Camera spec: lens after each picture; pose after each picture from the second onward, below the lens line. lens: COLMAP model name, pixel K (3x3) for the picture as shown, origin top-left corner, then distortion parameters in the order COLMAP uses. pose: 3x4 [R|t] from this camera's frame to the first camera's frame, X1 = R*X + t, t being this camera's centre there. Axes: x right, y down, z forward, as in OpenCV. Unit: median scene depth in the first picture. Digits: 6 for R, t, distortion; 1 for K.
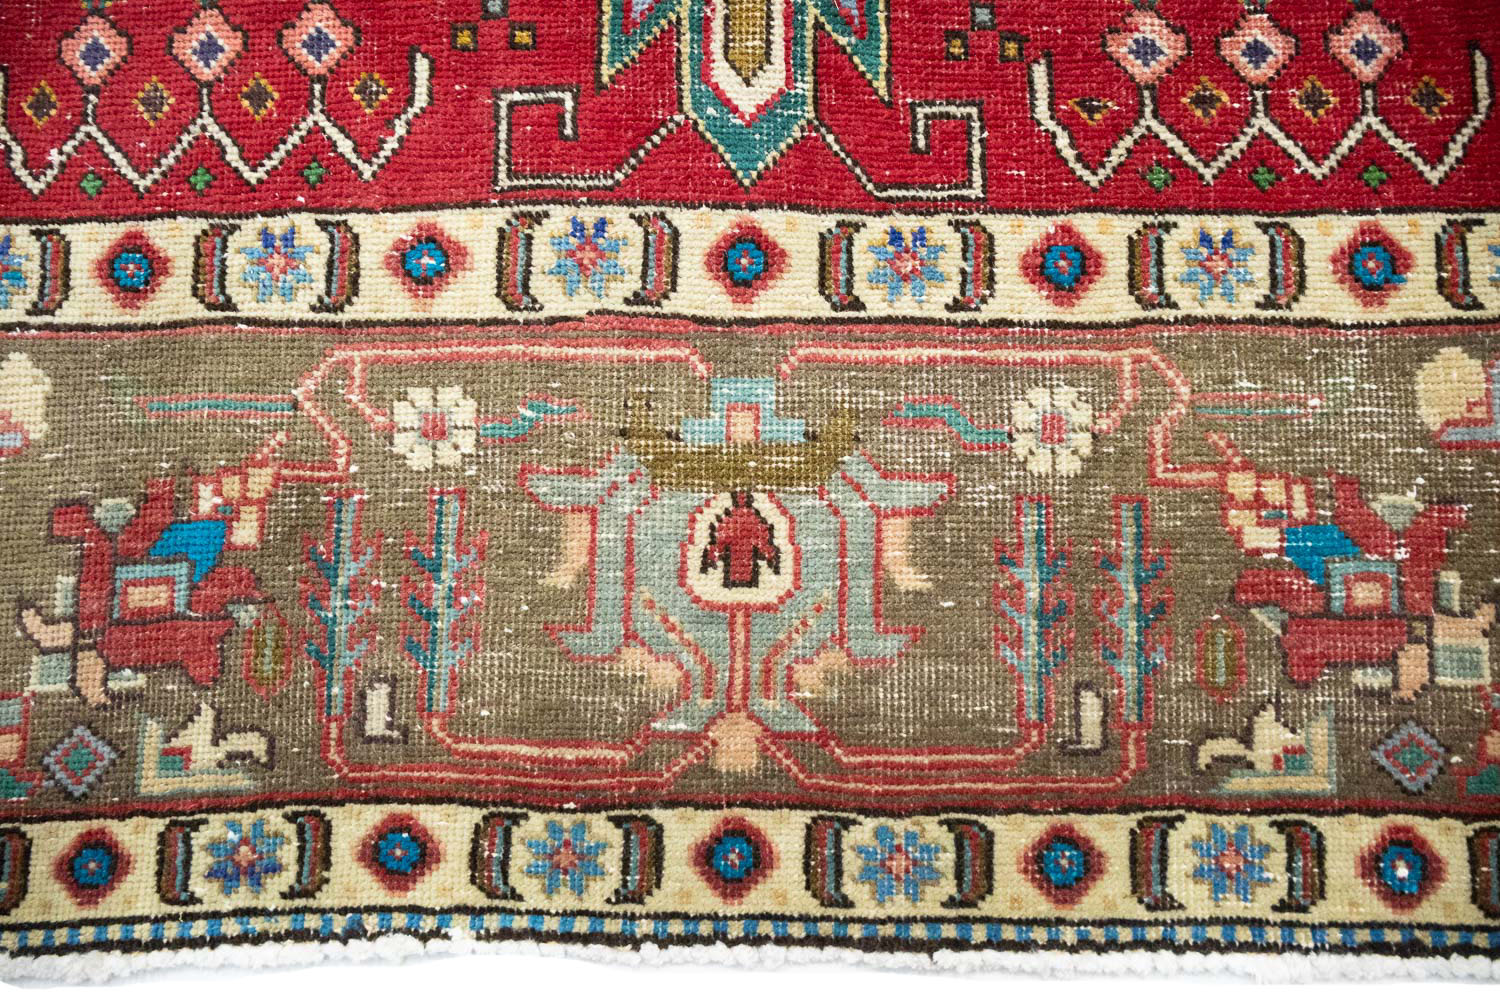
lens RADIAL K [[1242.6, 0, 749.4], [0, 1242.6, 506.3], [0, 0, 1]] dist [-0.000057, 0.001009]
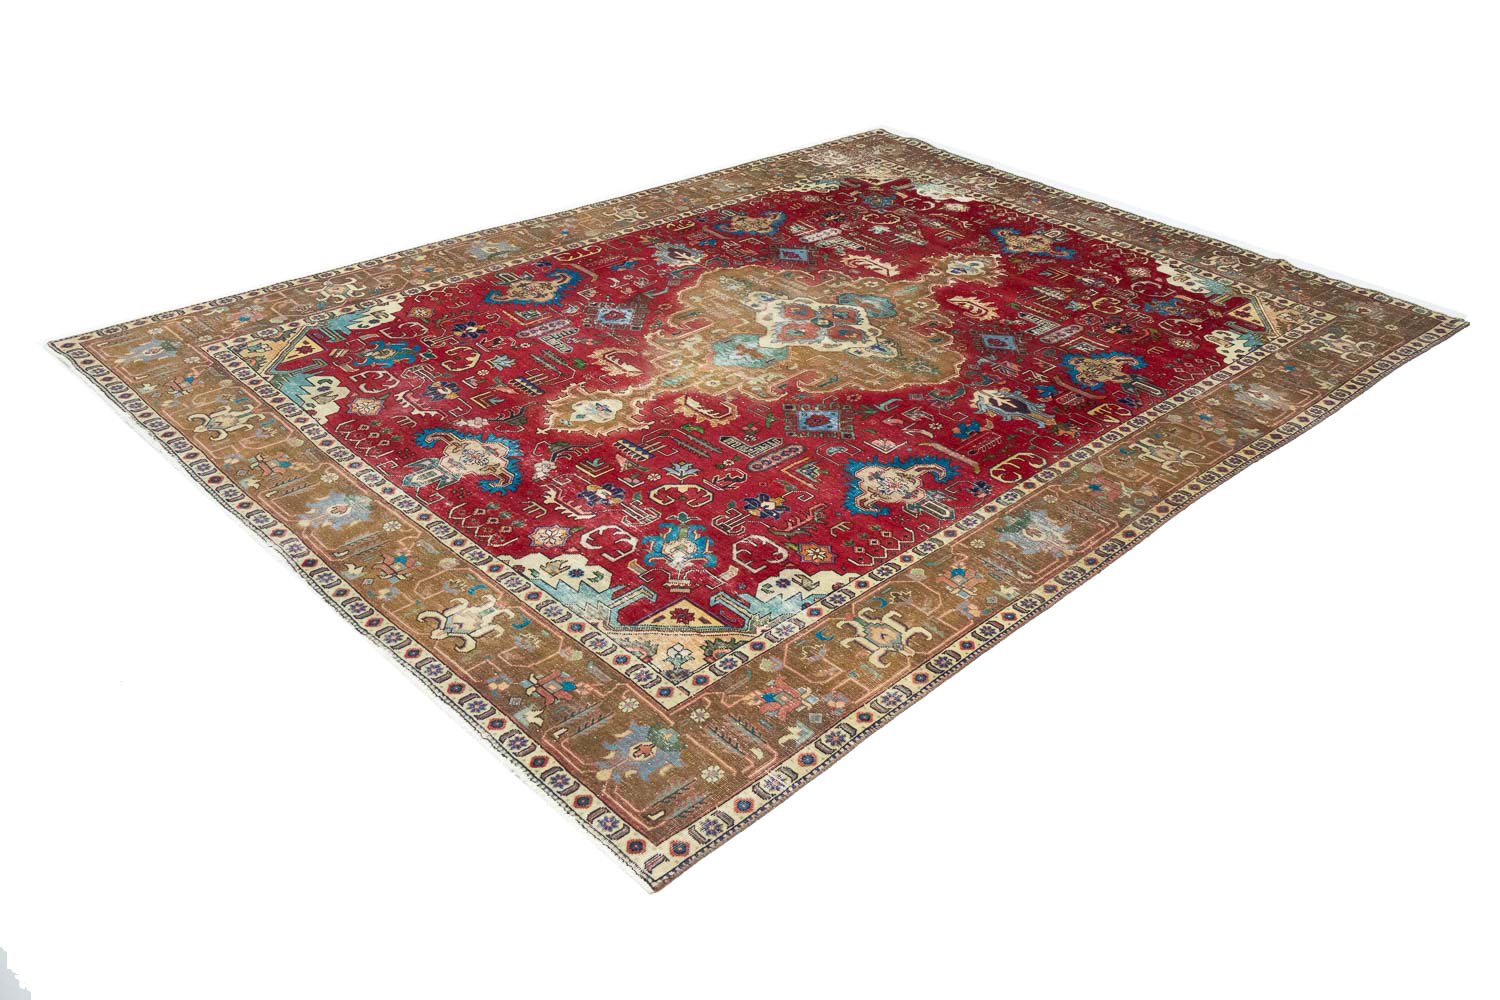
lens RADIAL K [[1242.6, 0, 740.8], [0, 1242.6, 499.1], [0, 0, 1]] dist [-0.000057, 0.001009]
pose [[-0.679288, -0.412342, 0.607077, -4.084464], [0.726845, -0.263814, 0.634113, -7.191961], [-0.101316, 0.871996, 0.478914, -1.049550]]
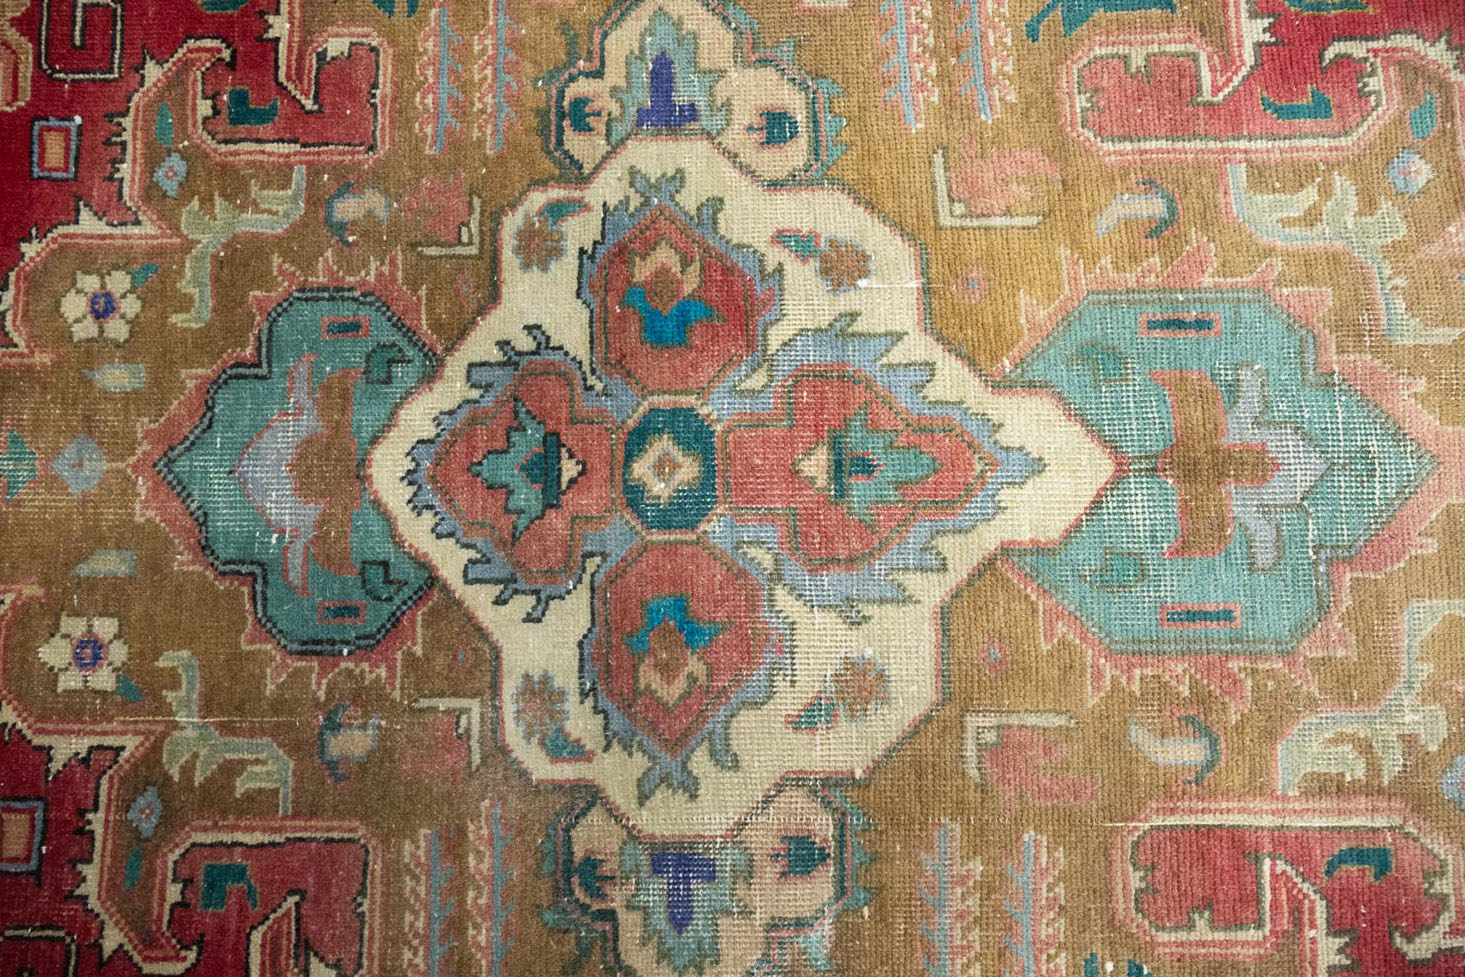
lens RADIAL K [[1213.6, 0, 738.7], [0, 1213.6, 496.3], [0, 0, 1]] dist [-0.000057, 0.001009]
pose [[0.003119, 0.994621, -0.103531, 0.150151], [-0.992859, 0.015427, 0.118292, -2.683093], [0.119253, 0.102422, 0.987567, 0.032049]]
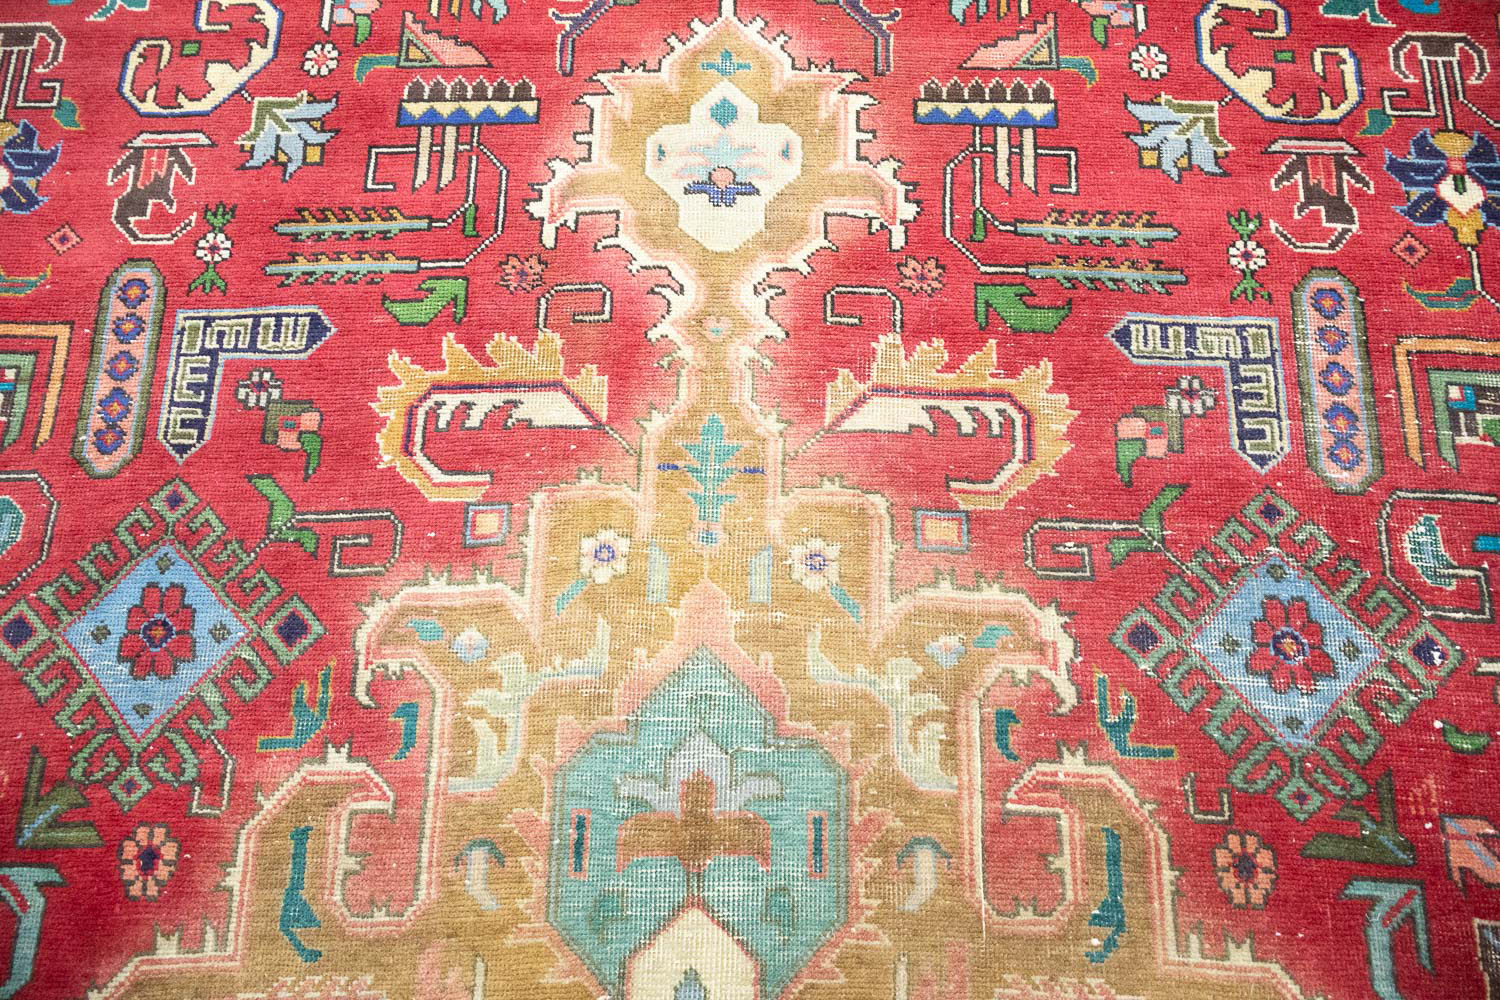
lens RADIAL K [[1242.6, 0, 731.8], [0, 1242.6, 496.0], [0, 0, 1]] dist [-0.000057, 0.001009]
pose [[0.999549, 0.029444, -0.005954, 0.033853], [-0.030039, 0.980382, -0.194806, -3.116269], [0.000101, 0.194897, 0.980824, -0.308126]]
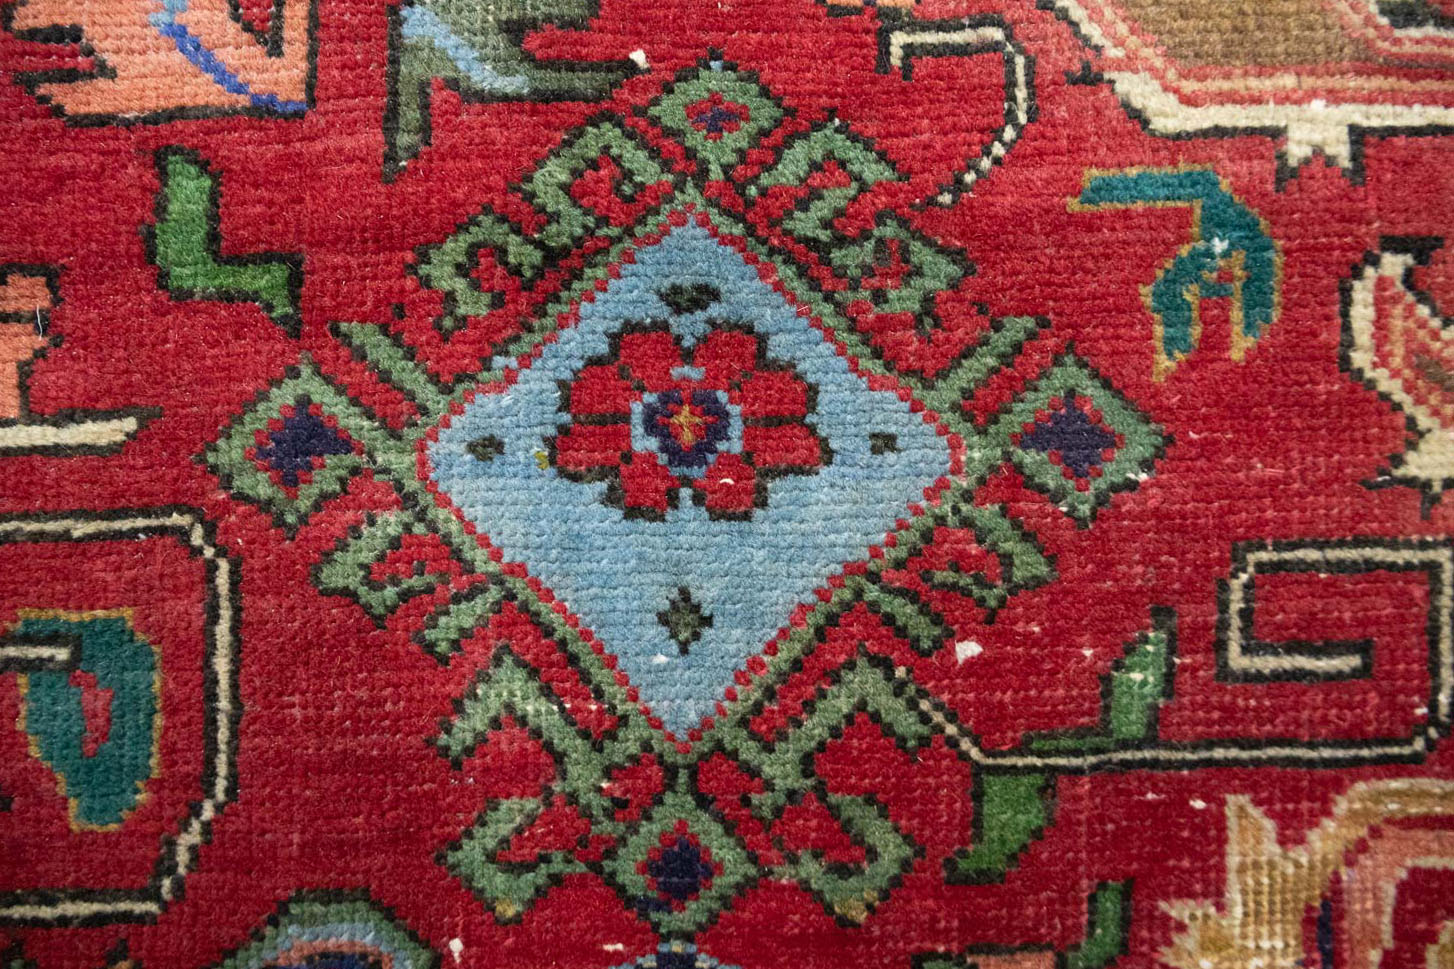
lens RADIAL K [[1204.5, 0, 726.5], [0, 1204.5, 484.0], [0, 0, 1]] dist [-0.000057, 0.001009]
pose [[0.999924, 0.008383, 0.009059, -0.730944], [-0.009139, 0.996172, 0.086935, -1.945159], [-0.008295, -0.087011, 0.996173, 0.702373]]
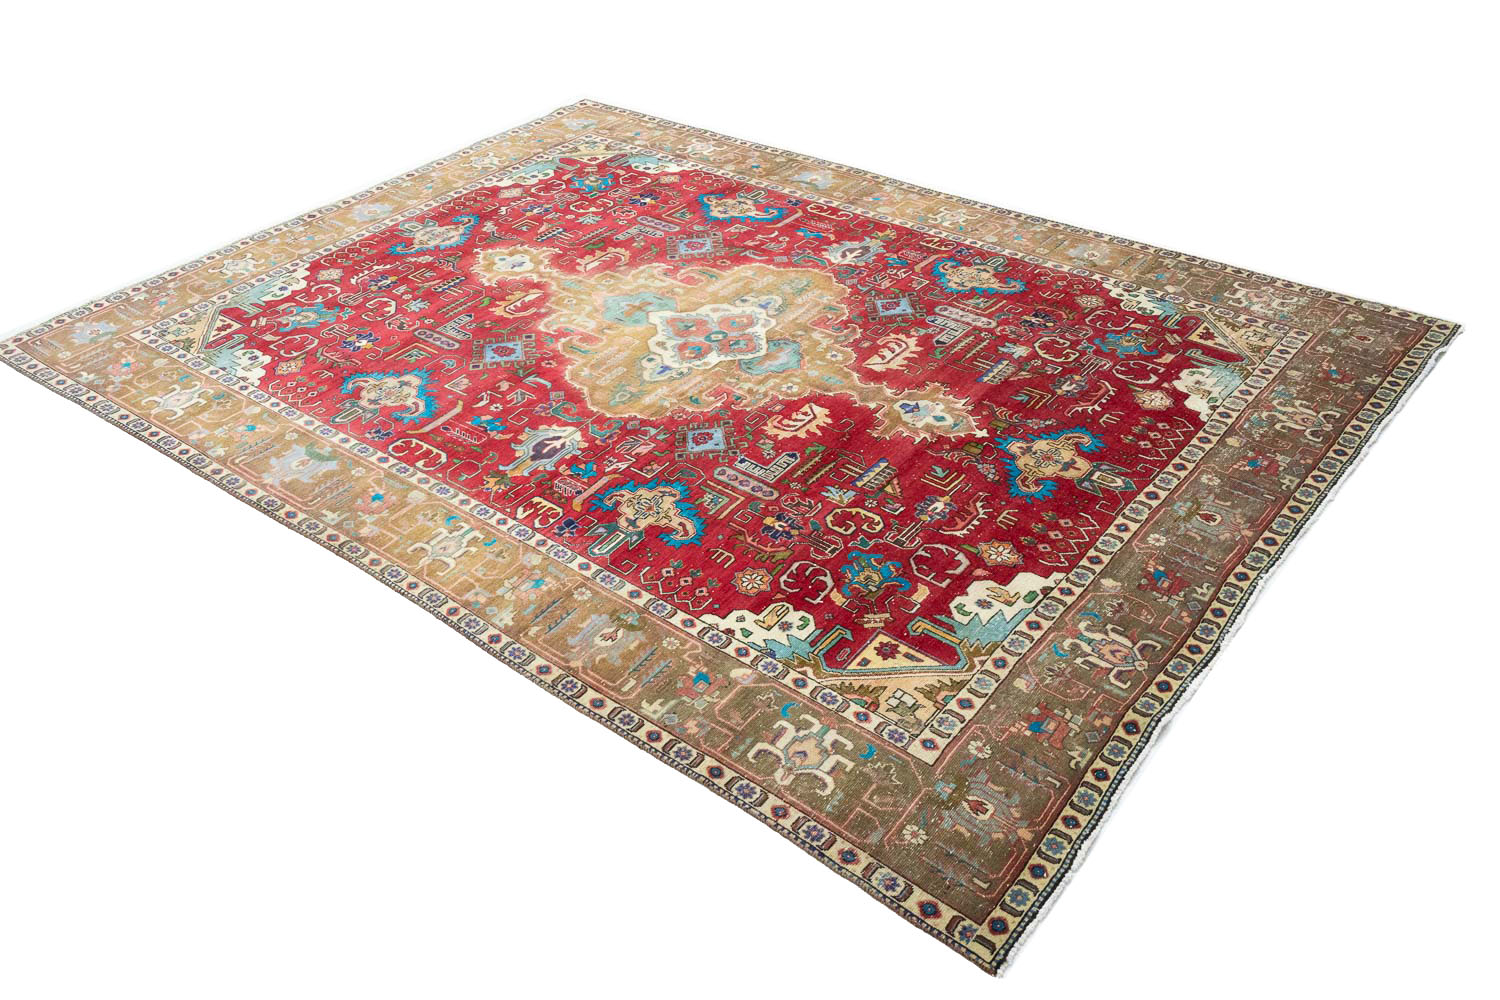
lens RADIAL K [[1242.6, 0, 737.6], [0, 1242.6, 511.1], [0, 0, 1]] dist [-0.000057, 0.001009]
pose [[0.633522, -0.474276, 0.611320, -4.123407], [0.772497, 0.432202, -0.465241, 0.860346], [-0.043561, 0.766984, 0.640186, -2.053965]]
